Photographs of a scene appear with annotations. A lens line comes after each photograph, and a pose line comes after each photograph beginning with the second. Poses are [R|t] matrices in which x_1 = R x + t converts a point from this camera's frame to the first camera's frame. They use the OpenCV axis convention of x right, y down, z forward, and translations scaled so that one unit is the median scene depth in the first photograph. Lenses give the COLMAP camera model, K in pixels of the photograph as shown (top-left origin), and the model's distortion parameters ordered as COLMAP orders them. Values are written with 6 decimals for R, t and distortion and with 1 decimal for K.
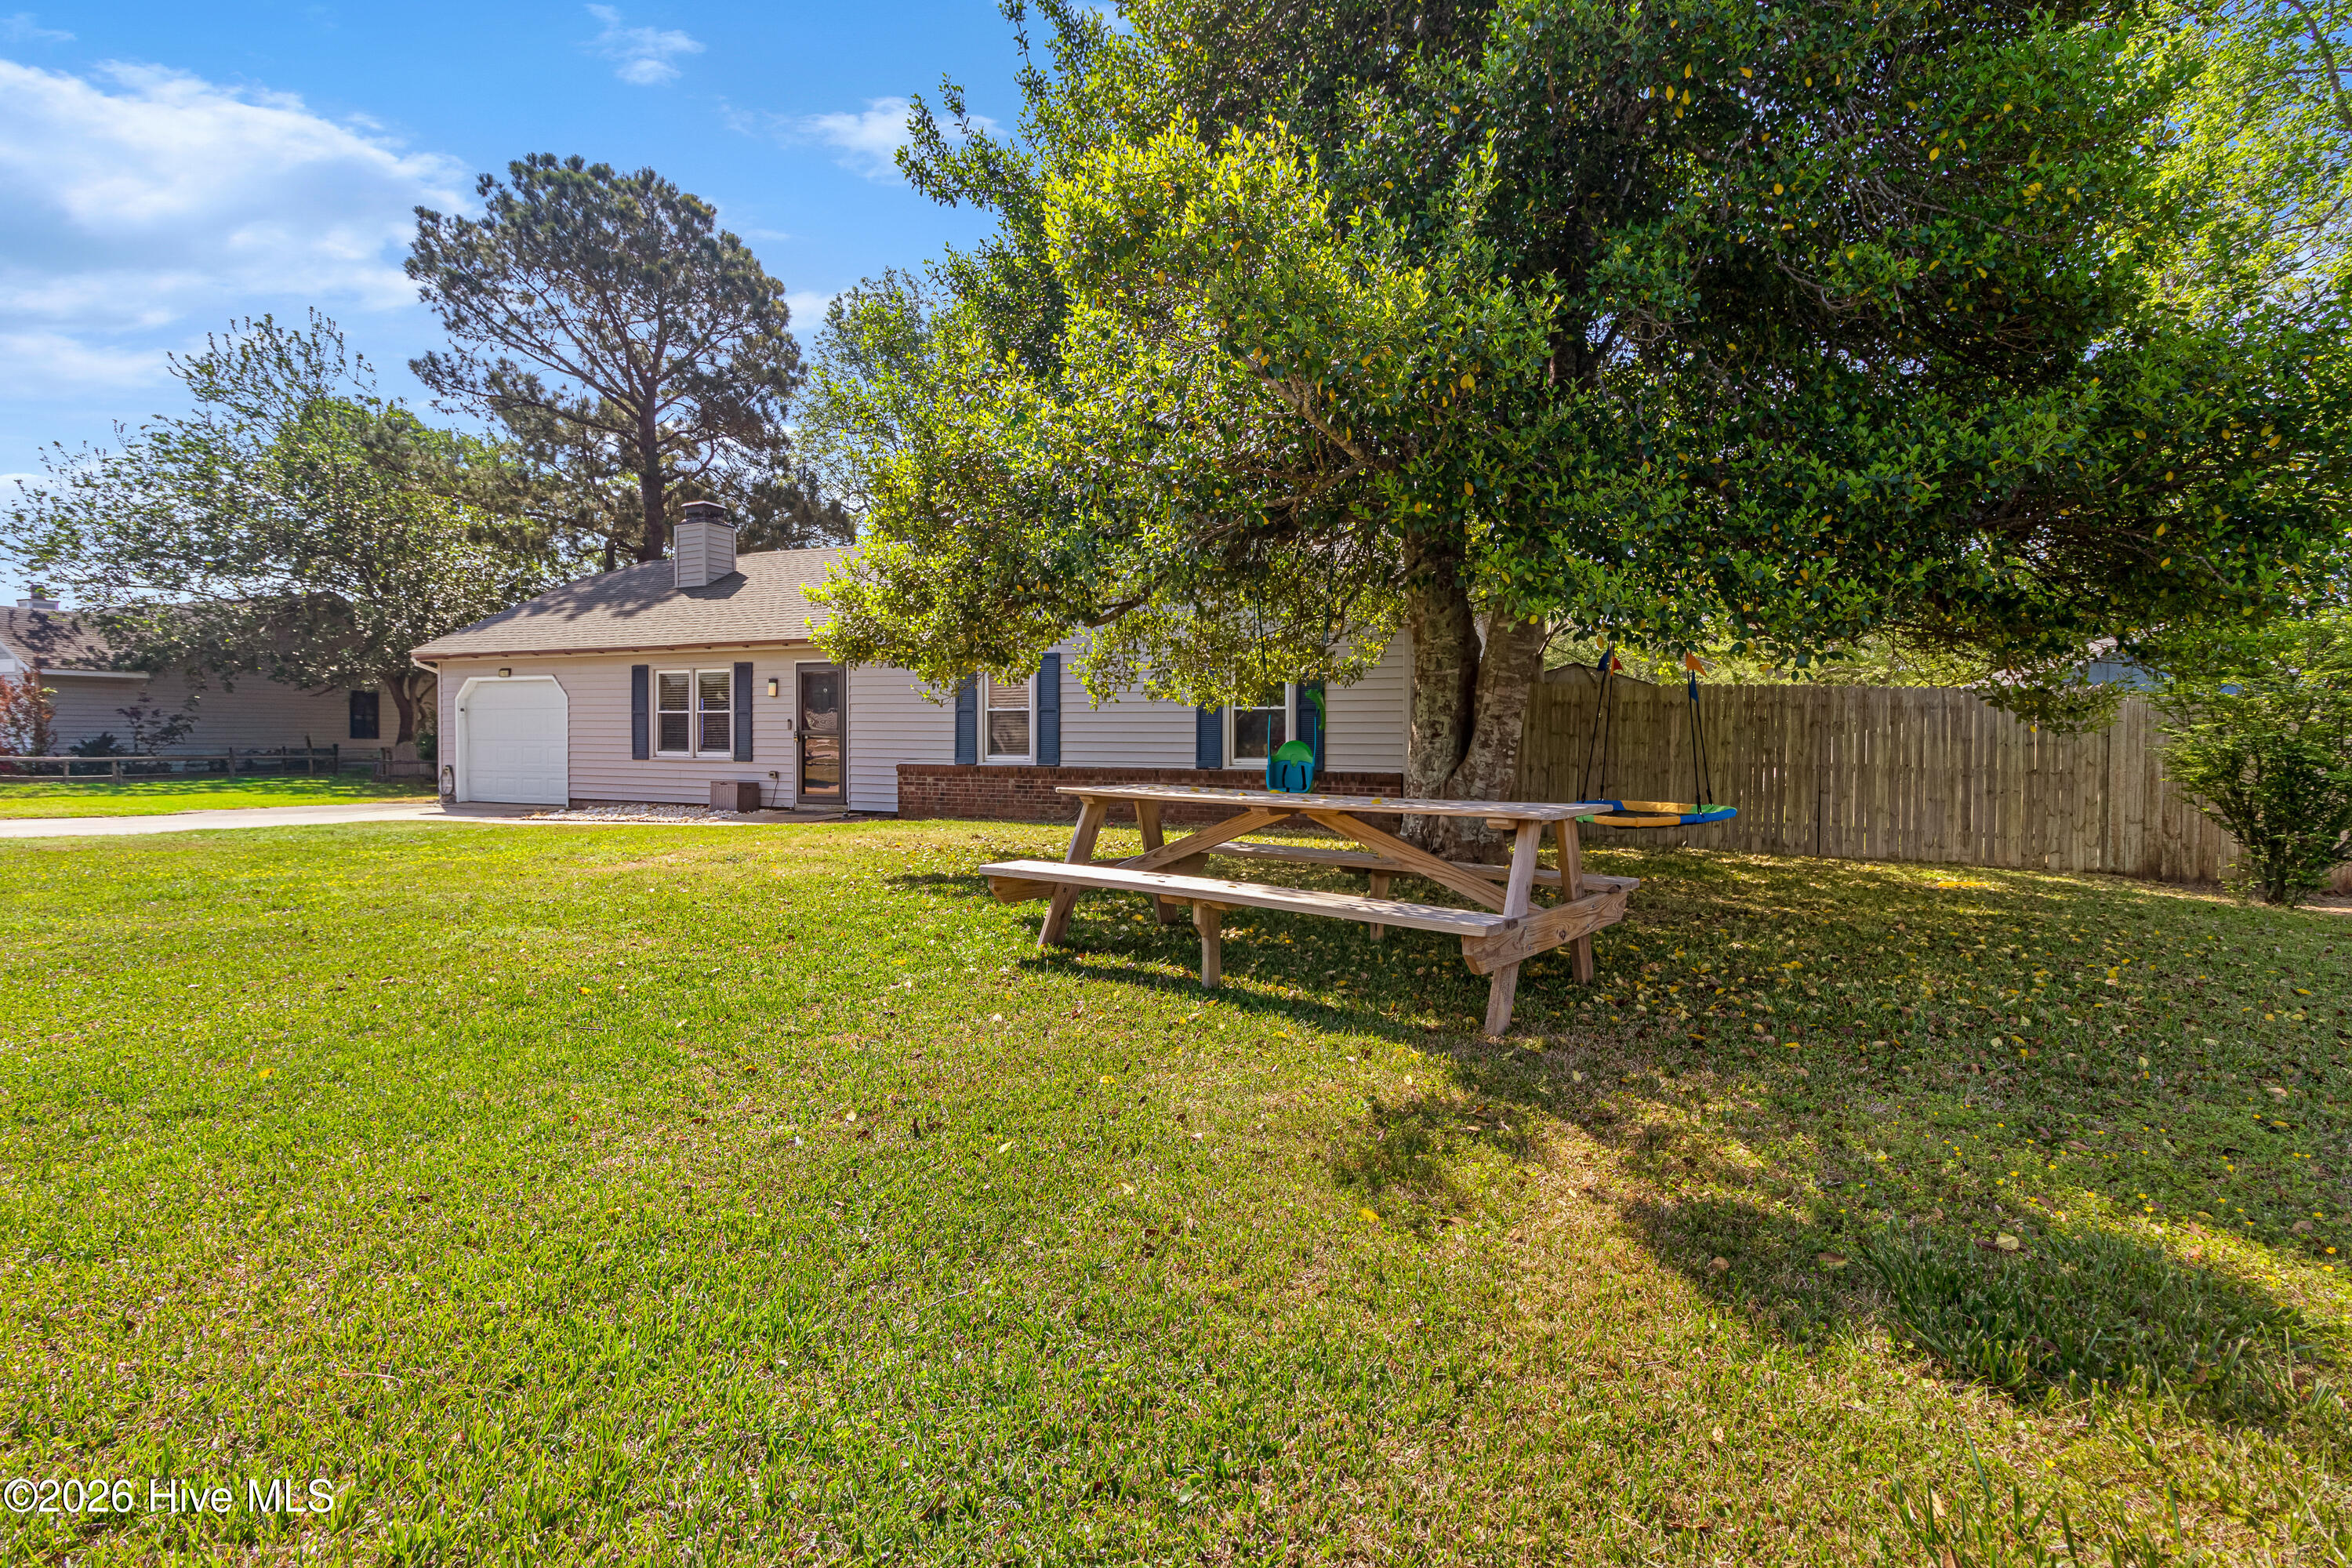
lens RADIAL K [[1092.3, 0, 1195.0], [0, 1092.3, 760.3], [0, 0, 1]] dist [0.000325, -0.000186]
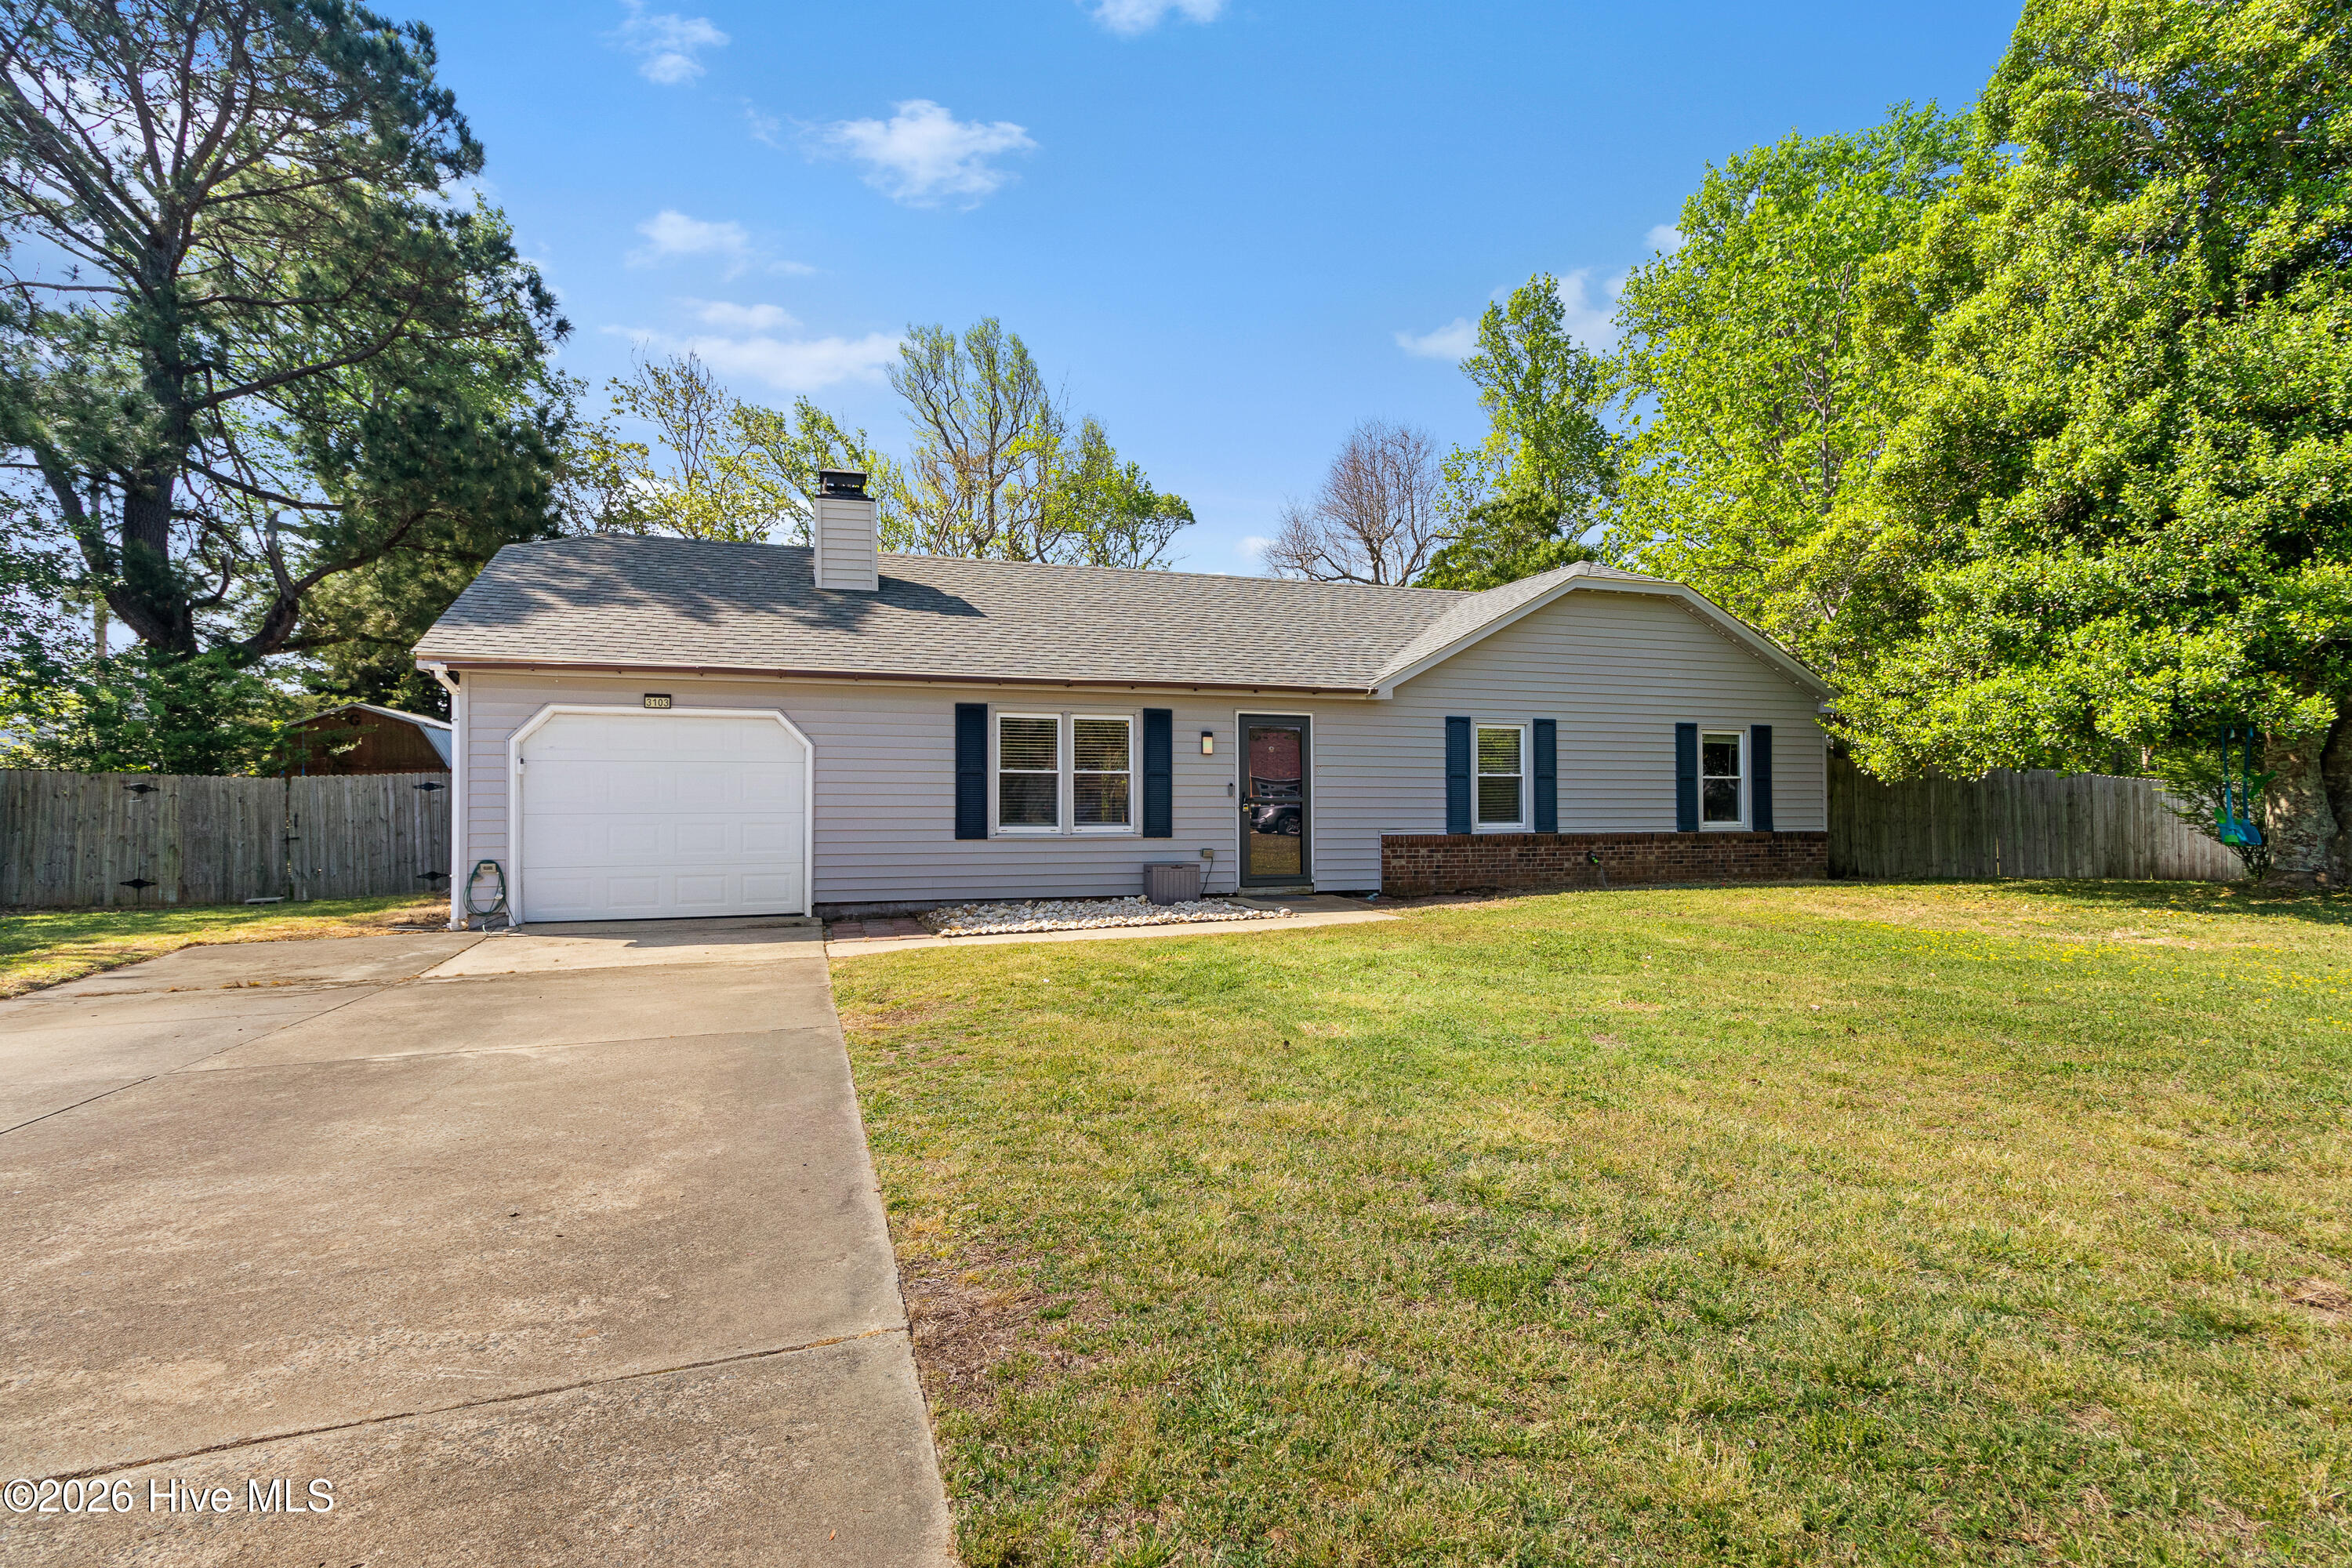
lens RADIAL K [[1159.5, 0, 1176.0], [0, 1159.5, 784.0], [0, 0, 1]] dist [0.001062, -0.000139]
pose [[0.755381, 0.007429, 0.655244, -0.939371], [0.019279, 0.999251, -0.033554, -0.008948], [-0.655002, 0.037978, 0.754672, 0.377685]]
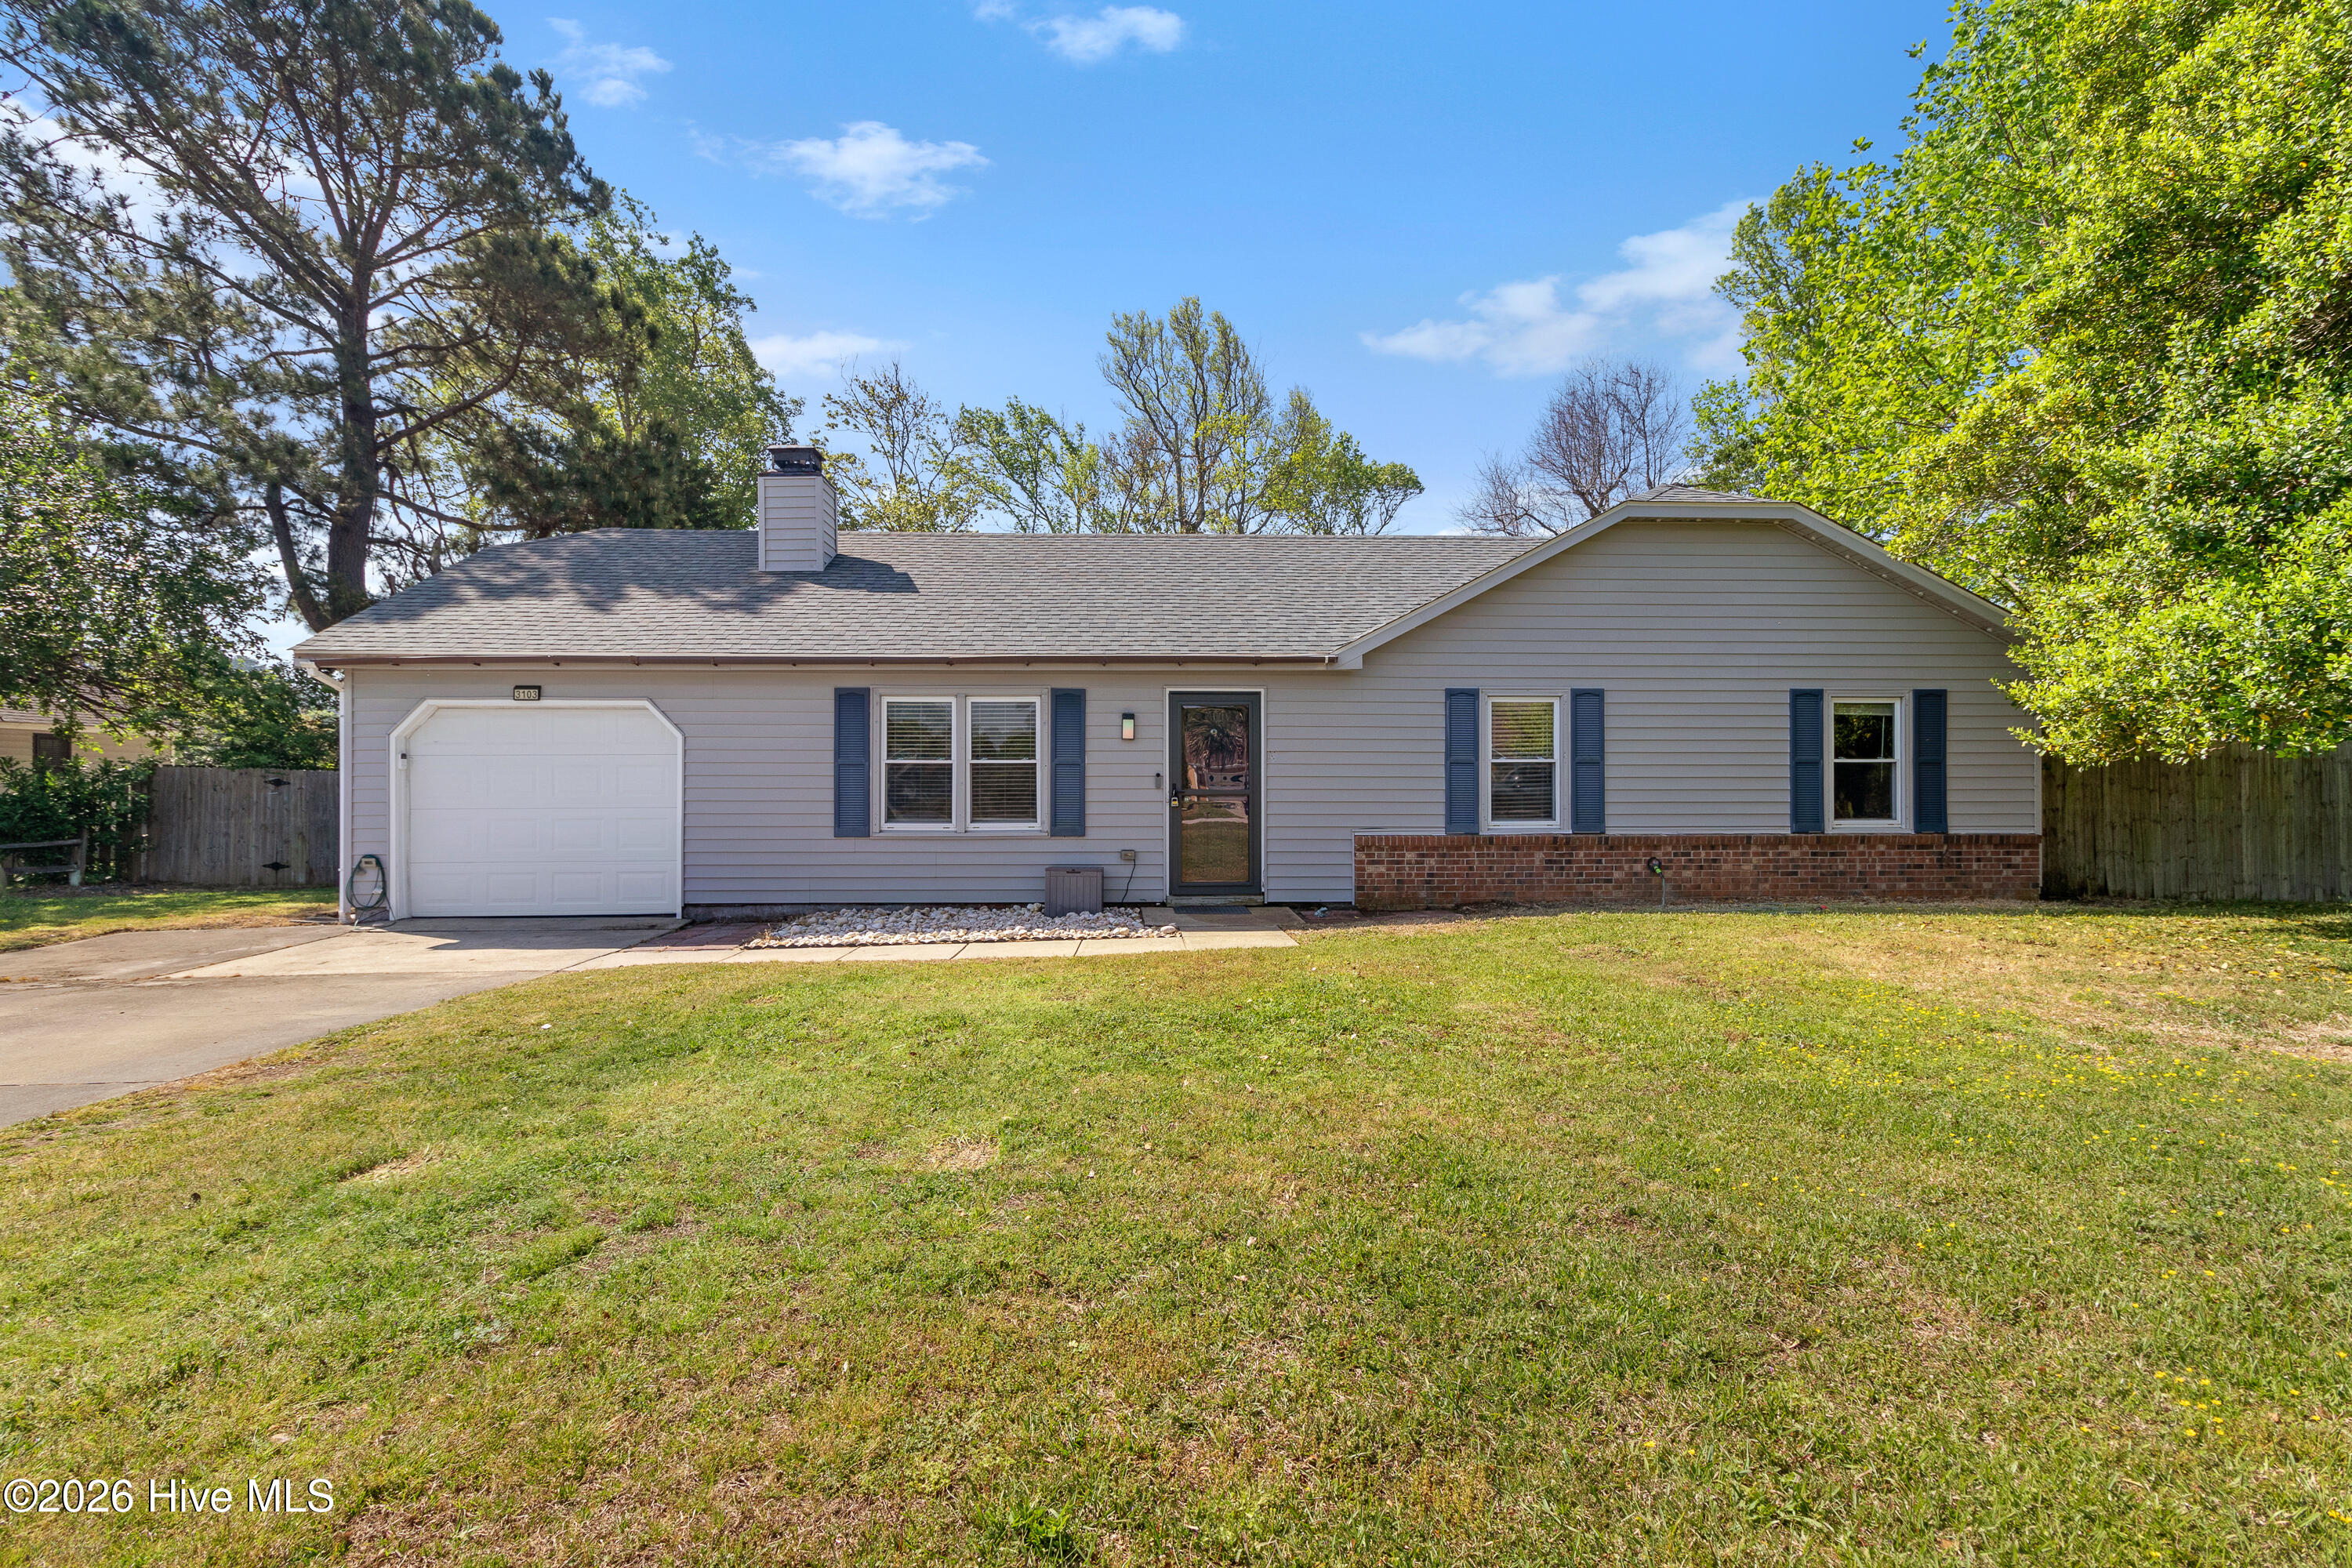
lens RADIAL K [[1132.4, 0, 1176.0], [0, 1132.4, 784.0], [0, 0, 1]] dist [0.000566, 0.000050]
pose [[0.910280, -0.003330, 0.413981, -0.640391], [0.015316, 0.999554, -0.025638, -0.012246], [-0.413711, 0.029678, 0.909925, 0.346328]]
